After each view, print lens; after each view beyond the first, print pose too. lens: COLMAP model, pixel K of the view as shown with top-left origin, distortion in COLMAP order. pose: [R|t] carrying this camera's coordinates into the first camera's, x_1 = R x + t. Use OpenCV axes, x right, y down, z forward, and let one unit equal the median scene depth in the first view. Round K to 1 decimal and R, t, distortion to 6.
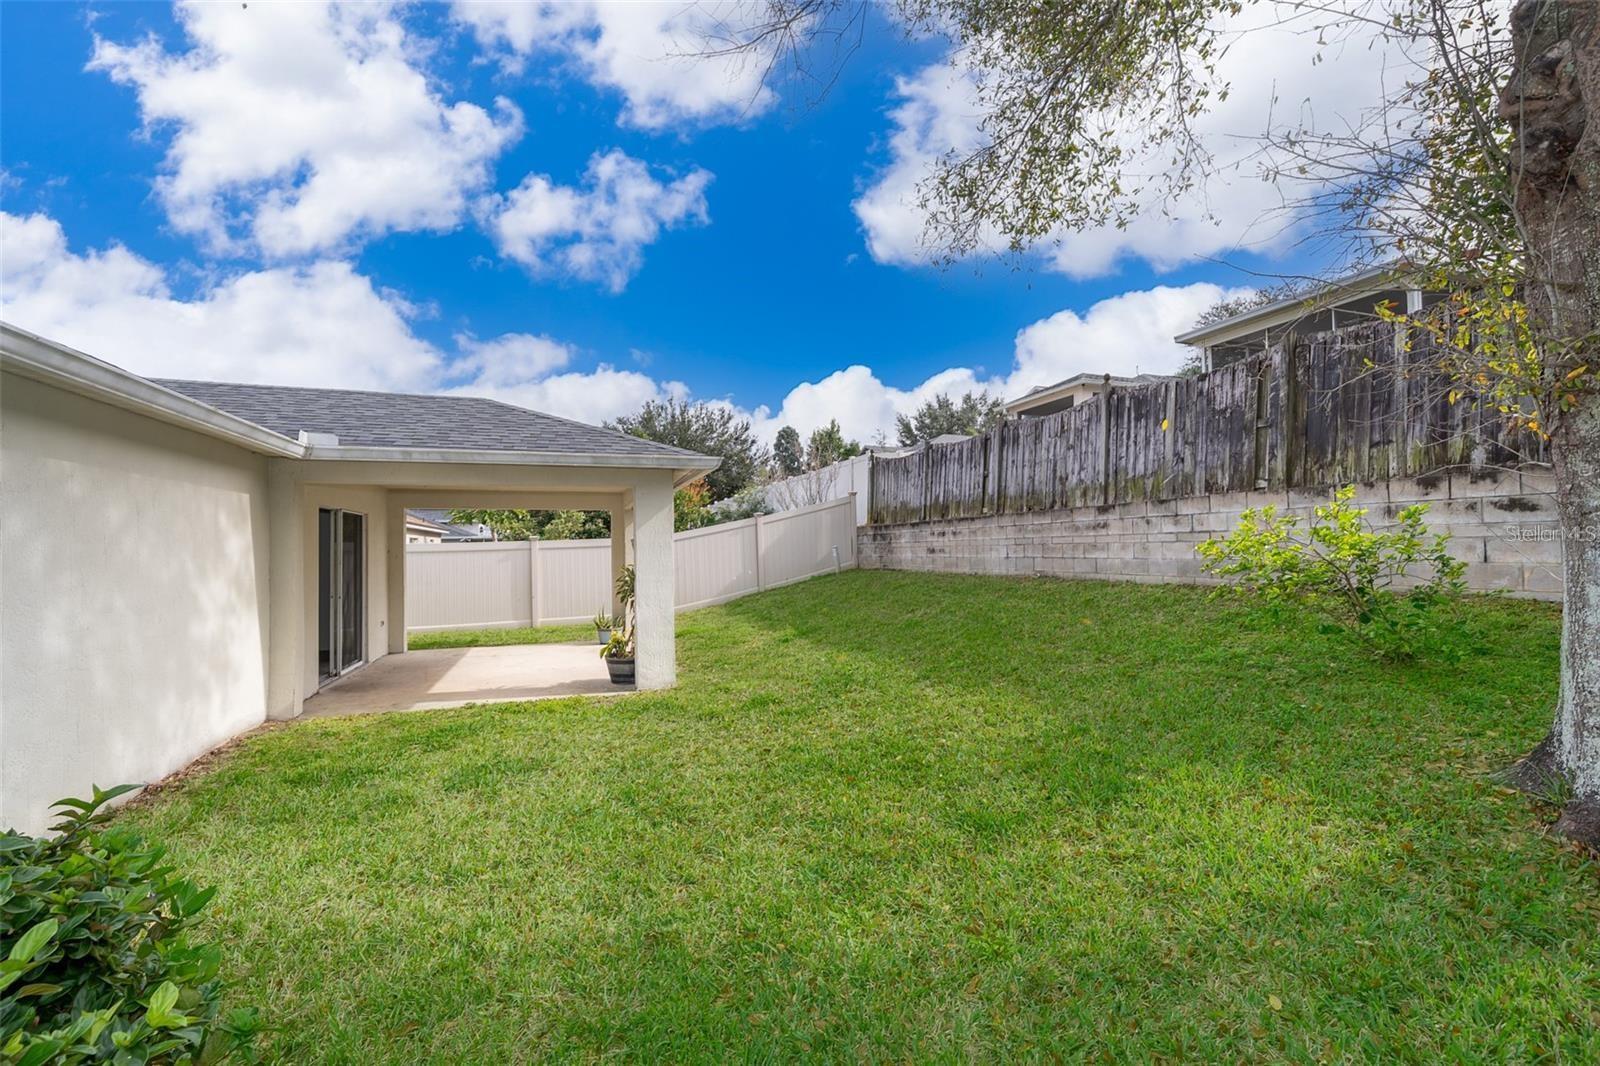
lens RADIAL K [[716.4, 0, 840.3], [0, 716.4, 541.4], [0, 0, 1]] dist [0.000185, 0.000058]
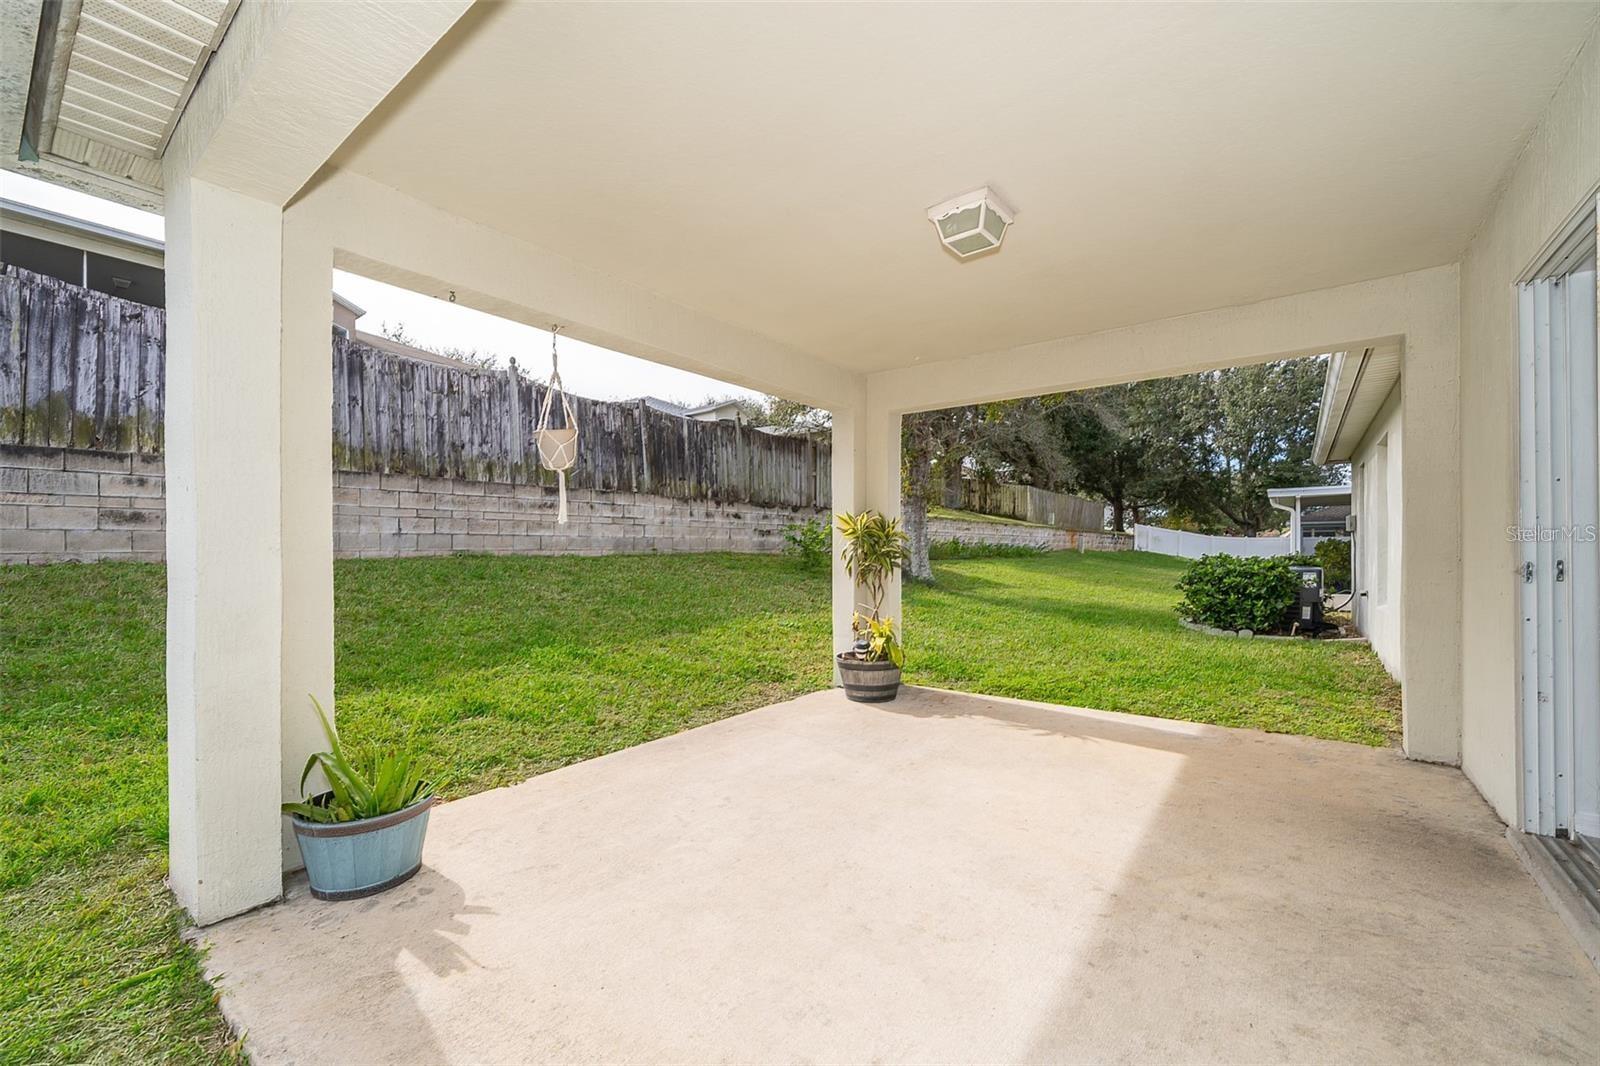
lens RADIAL K [[673.1, 0, 799.6], [0, 673.1, 538.1], [0, 0, 1]] dist [0.000765, 0.000342]
pose [[-0.552764, 0.021437, 0.833062, -0.691056], [-0.002061, 0.999631, -0.027091, 0.053884], [-0.833335, -0.016692, -0.552516, 1.249634]]
